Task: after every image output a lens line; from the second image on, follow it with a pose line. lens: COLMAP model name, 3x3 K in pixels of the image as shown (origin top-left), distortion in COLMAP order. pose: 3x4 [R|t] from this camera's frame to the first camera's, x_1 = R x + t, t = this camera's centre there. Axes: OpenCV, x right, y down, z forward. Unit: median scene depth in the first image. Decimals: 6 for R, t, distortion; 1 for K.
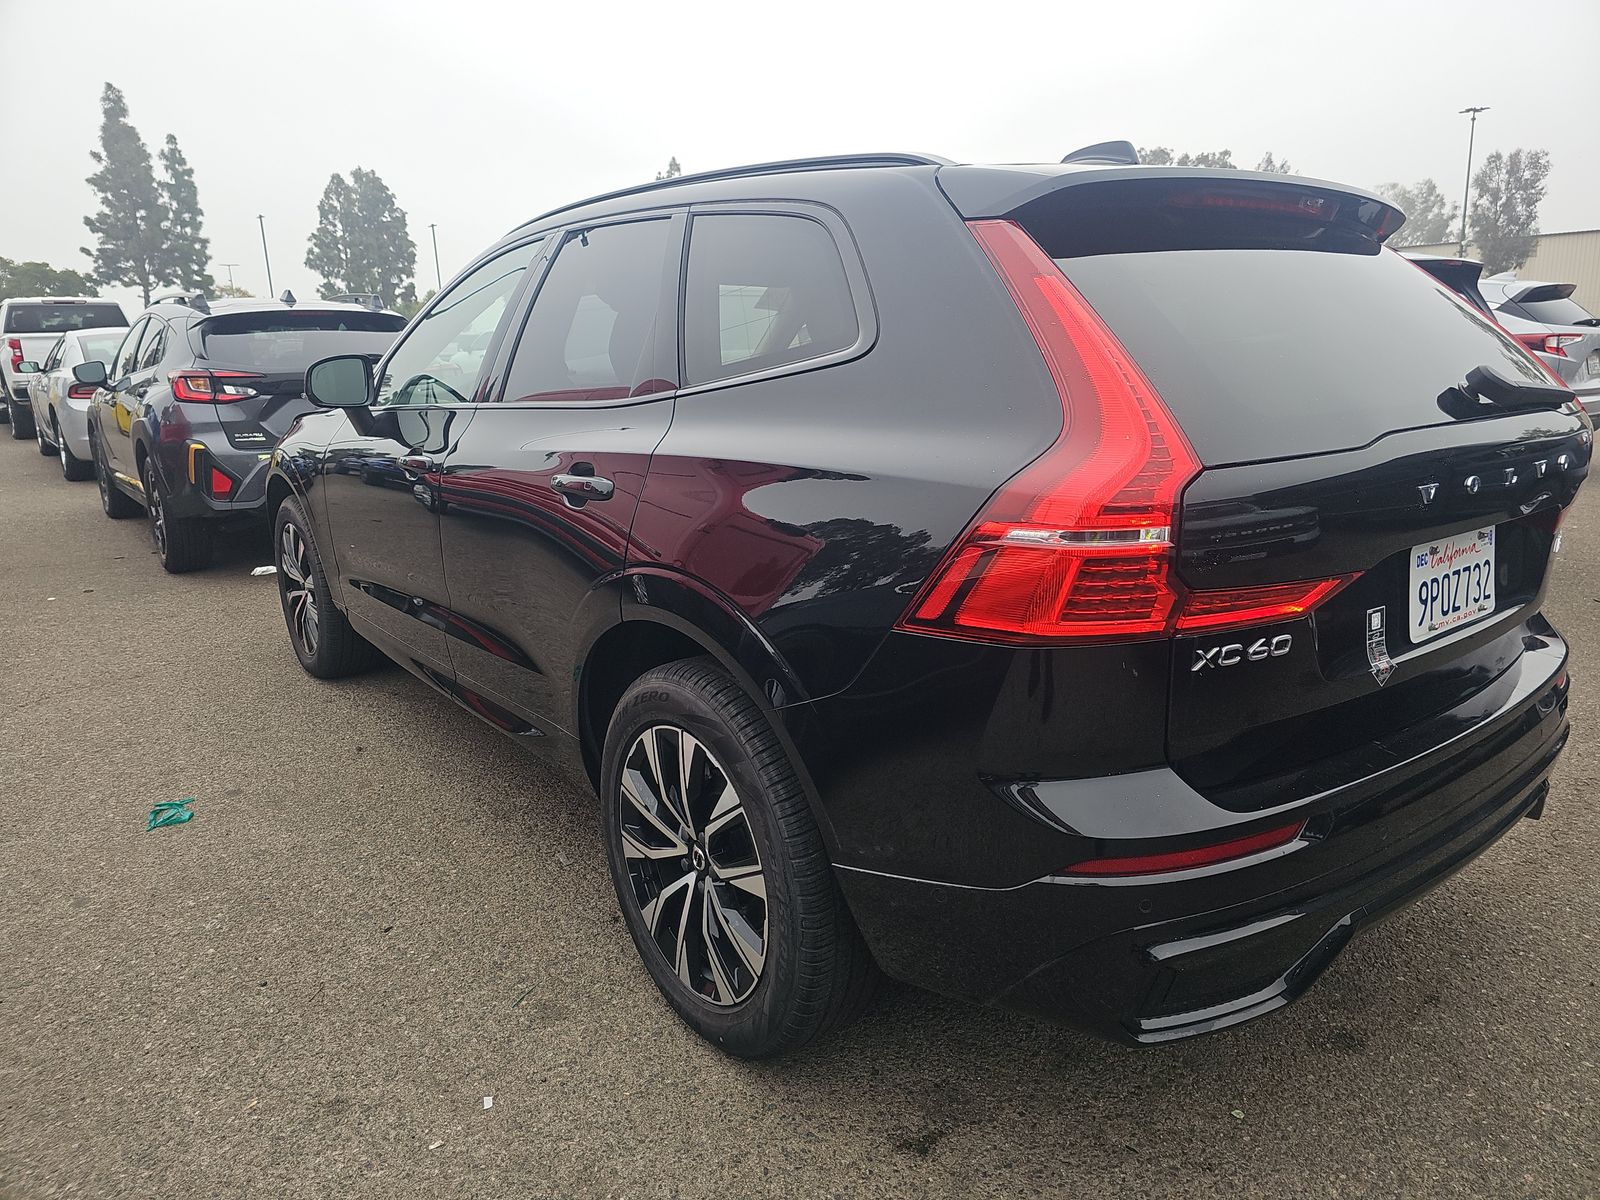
lens RADIAL K [[1082.9, 0, 805.2], [0, 1082.9, 605.0], [0, 0, 1]] dist [0.031472, -0.040215]
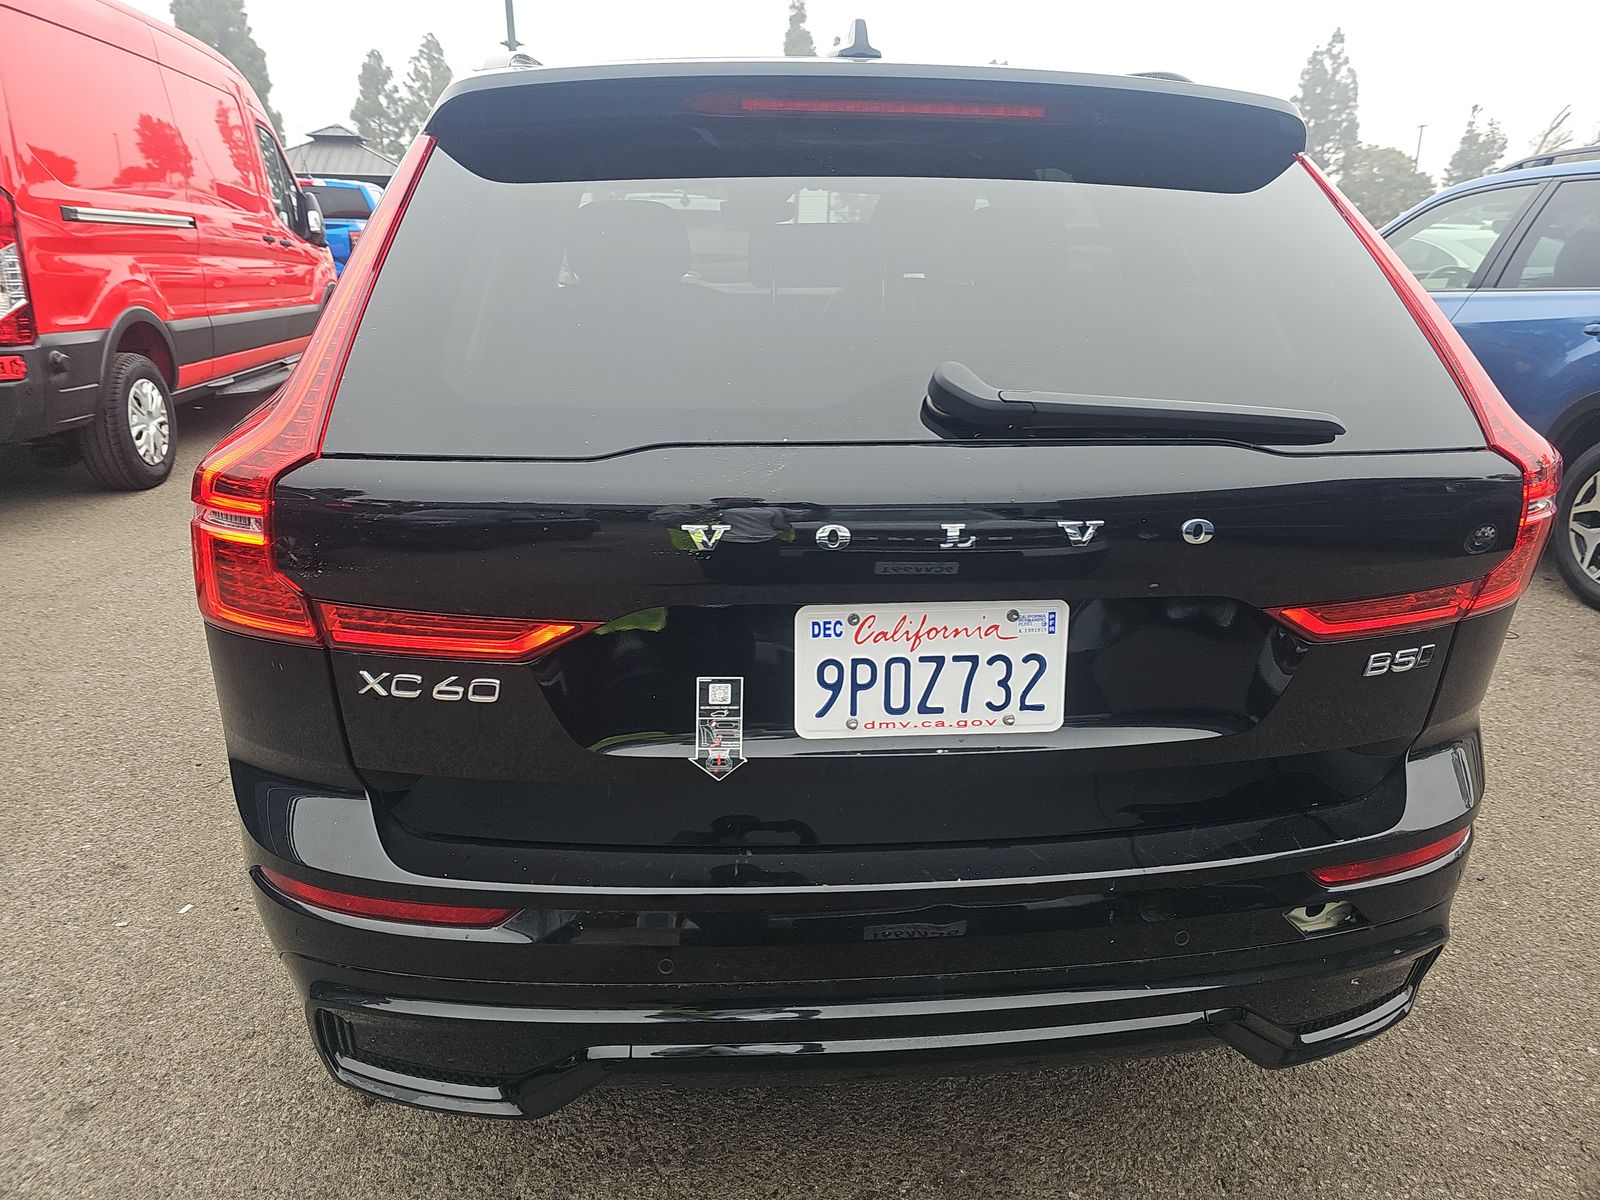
lens RADIAL K [[1082.9, 0, 805.2], [0, 1082.9, 605.0], [0, 0, 1]] dist [0.031472, -0.040215]
pose [[0.852504, 0.201632, -0.482267, 0.887276], [-0.160022, 0.978983, 0.126434, -0.143081], [0.497625, -0.030613, 0.866852, 0.376362]]
